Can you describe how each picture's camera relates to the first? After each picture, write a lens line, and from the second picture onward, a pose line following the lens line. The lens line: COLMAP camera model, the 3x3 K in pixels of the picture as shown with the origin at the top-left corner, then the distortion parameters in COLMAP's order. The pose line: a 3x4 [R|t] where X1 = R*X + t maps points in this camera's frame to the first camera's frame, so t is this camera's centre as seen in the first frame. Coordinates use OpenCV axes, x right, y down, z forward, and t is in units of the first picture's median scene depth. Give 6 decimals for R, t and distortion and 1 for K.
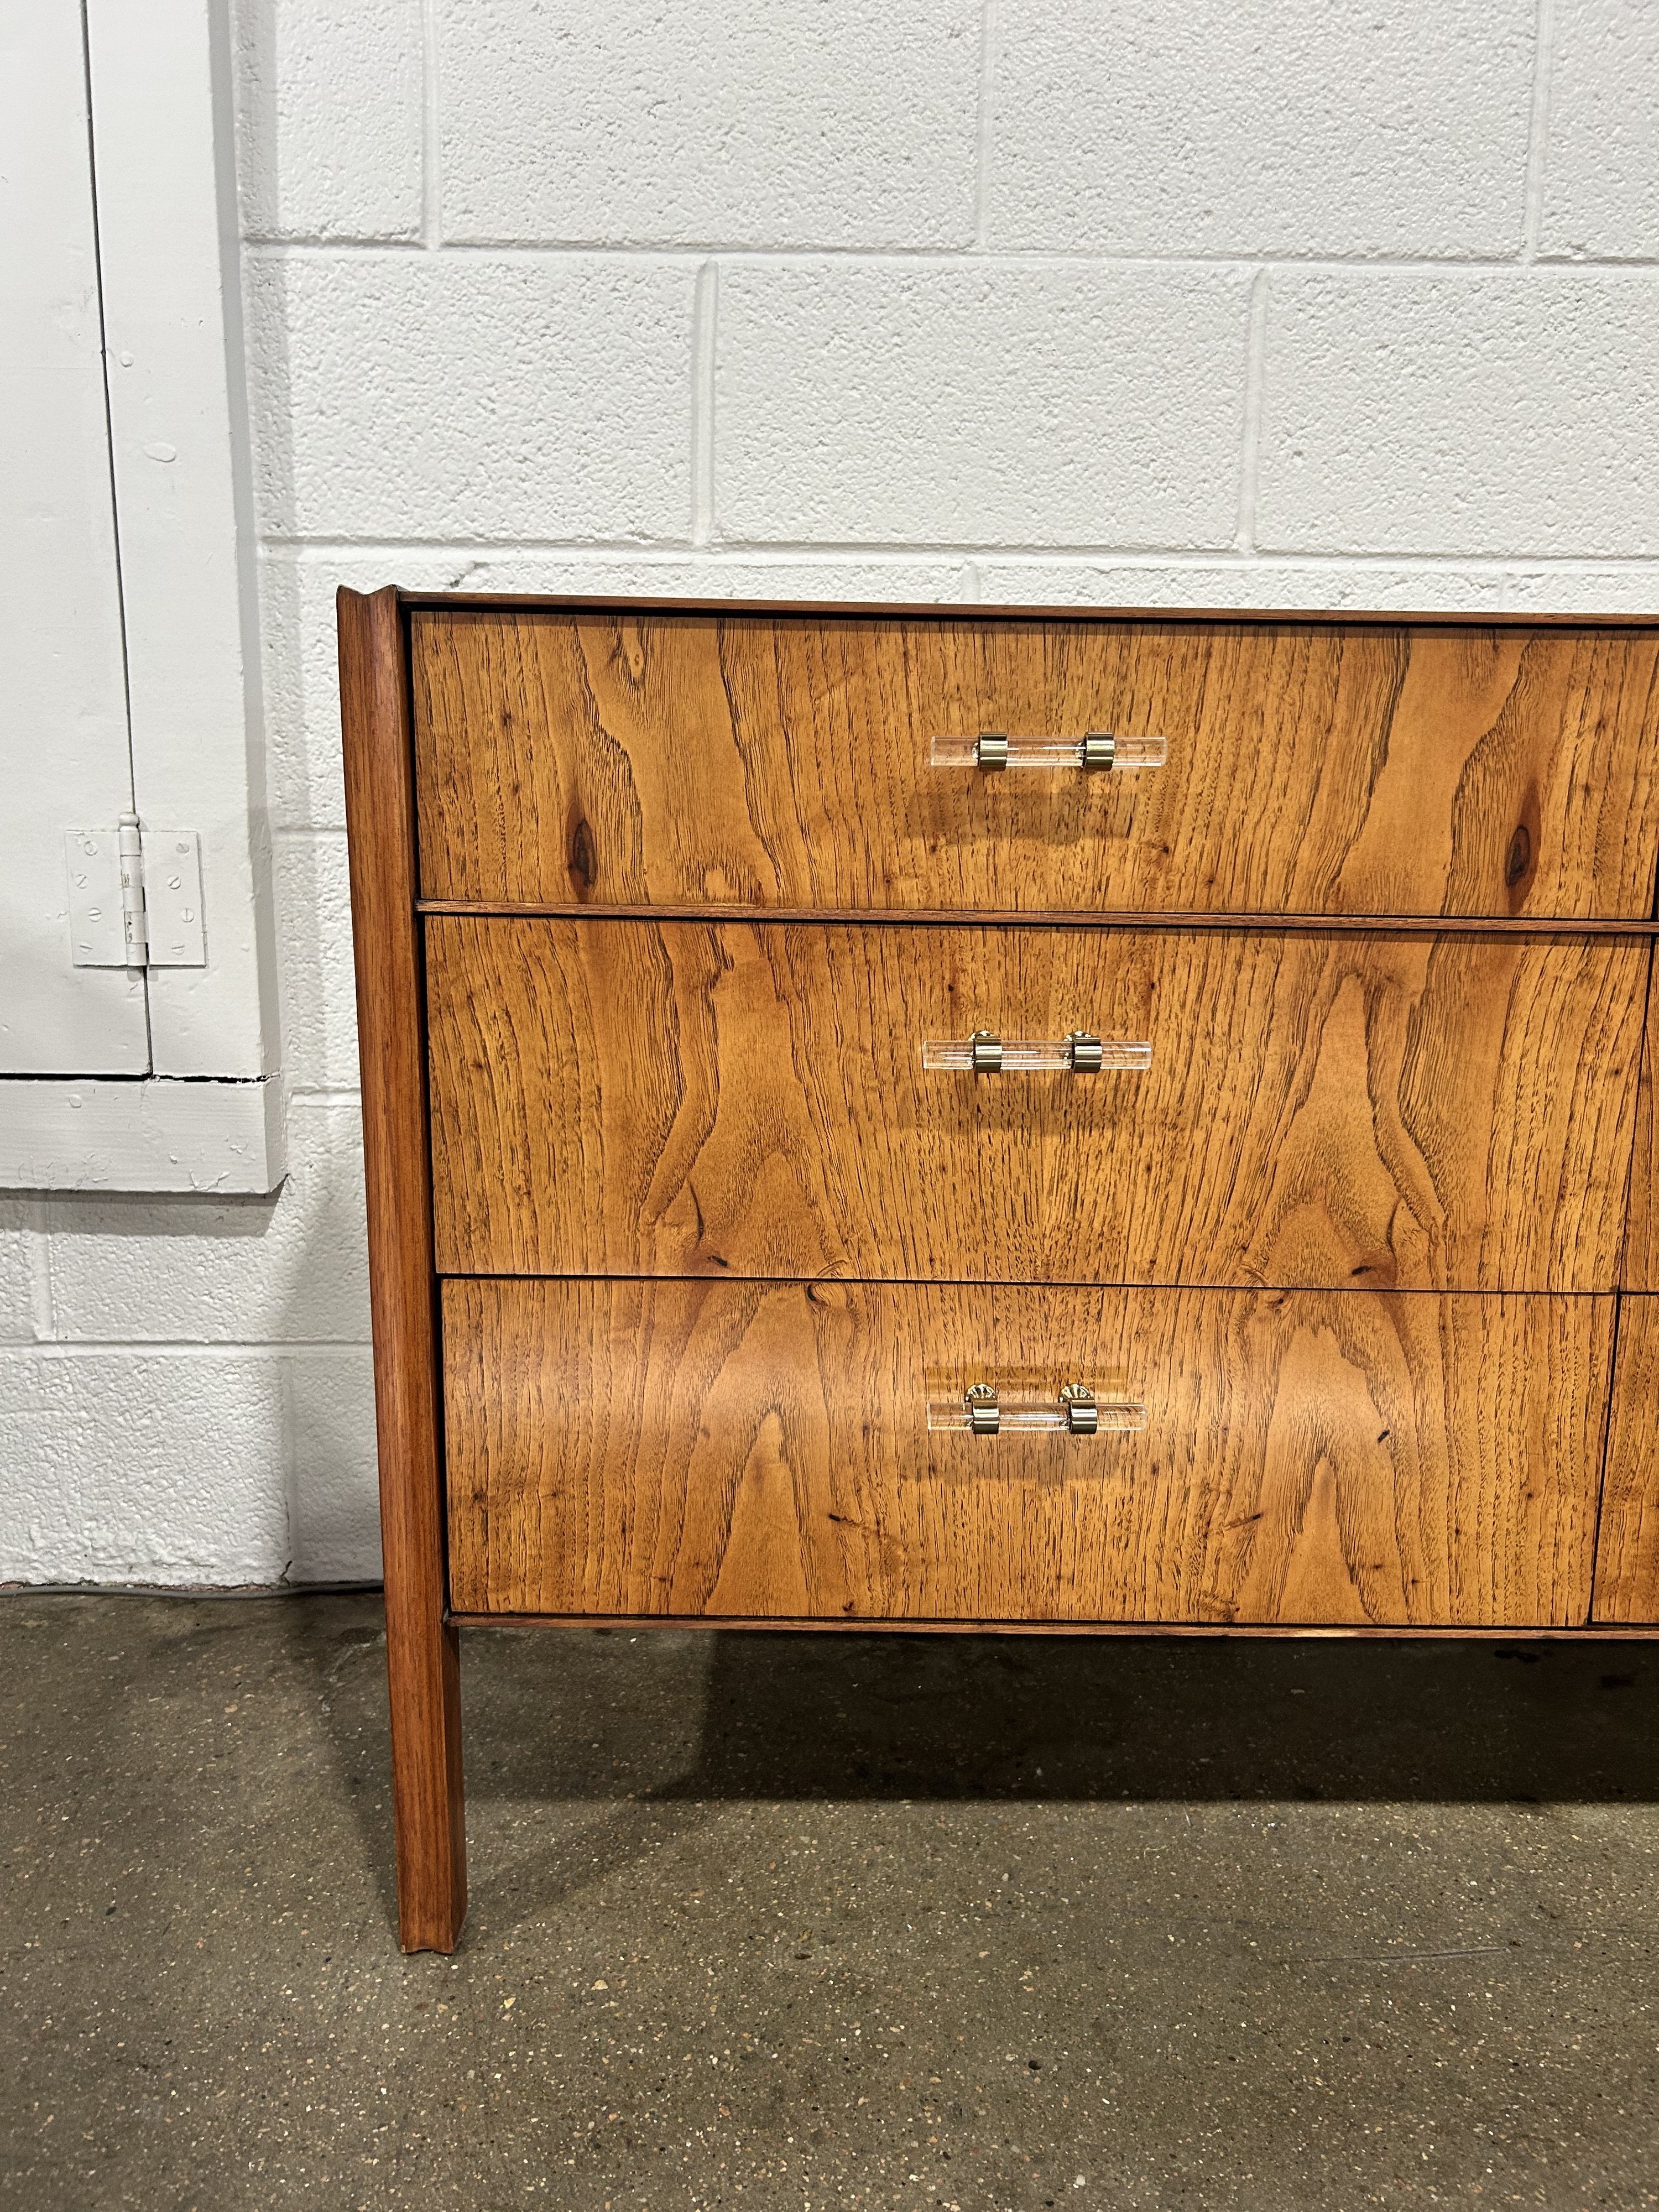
lens RADIAL K [[1810.8, 0, 829.5], [0, 1810.8, 1106.0], [0, 0, 1]] dist [0.128631, -0.272032]
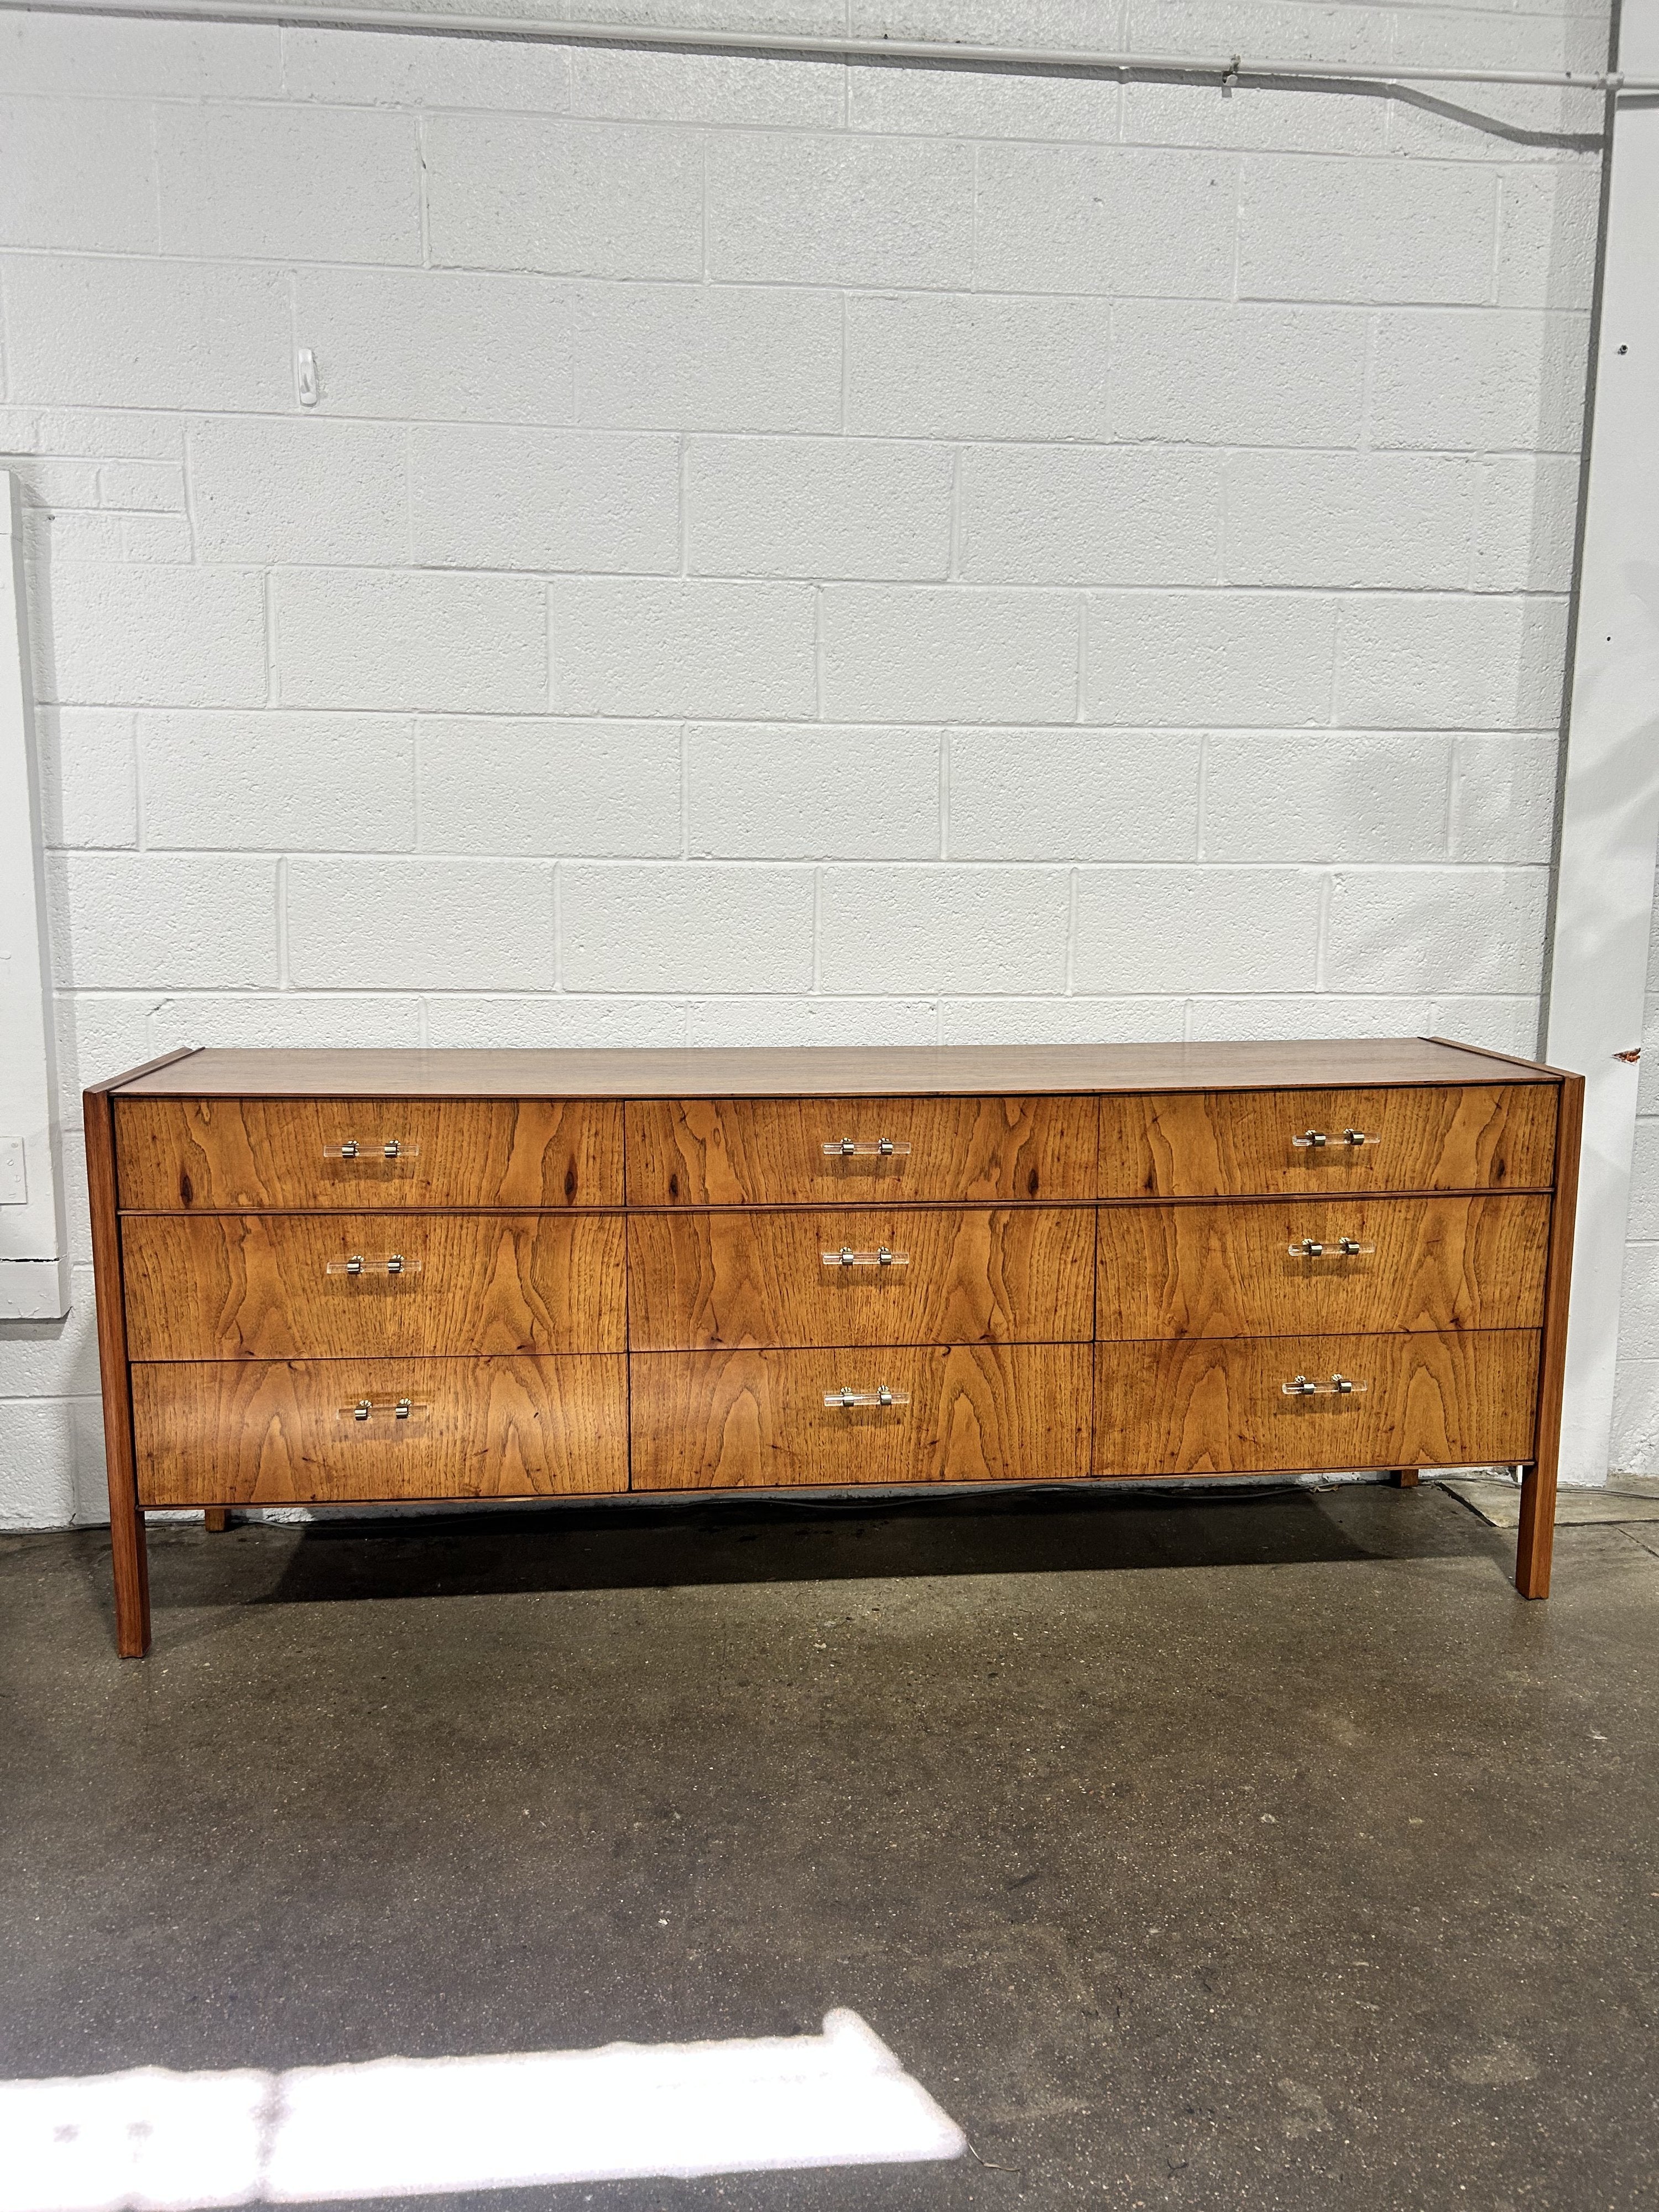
lens RADIAL K [[1810.8, 0, 829.5], [0, 1810.8, 1106.0], [0, 0, 1]] dist [0.128631, -0.272032]
pose [[0.995919, -0.015150, 0.088974, 0.491482], [0.017512, 0.999513, -0.025829, -0.164711], [-0.088539, 0.027282, 0.995699, -1.491031]]
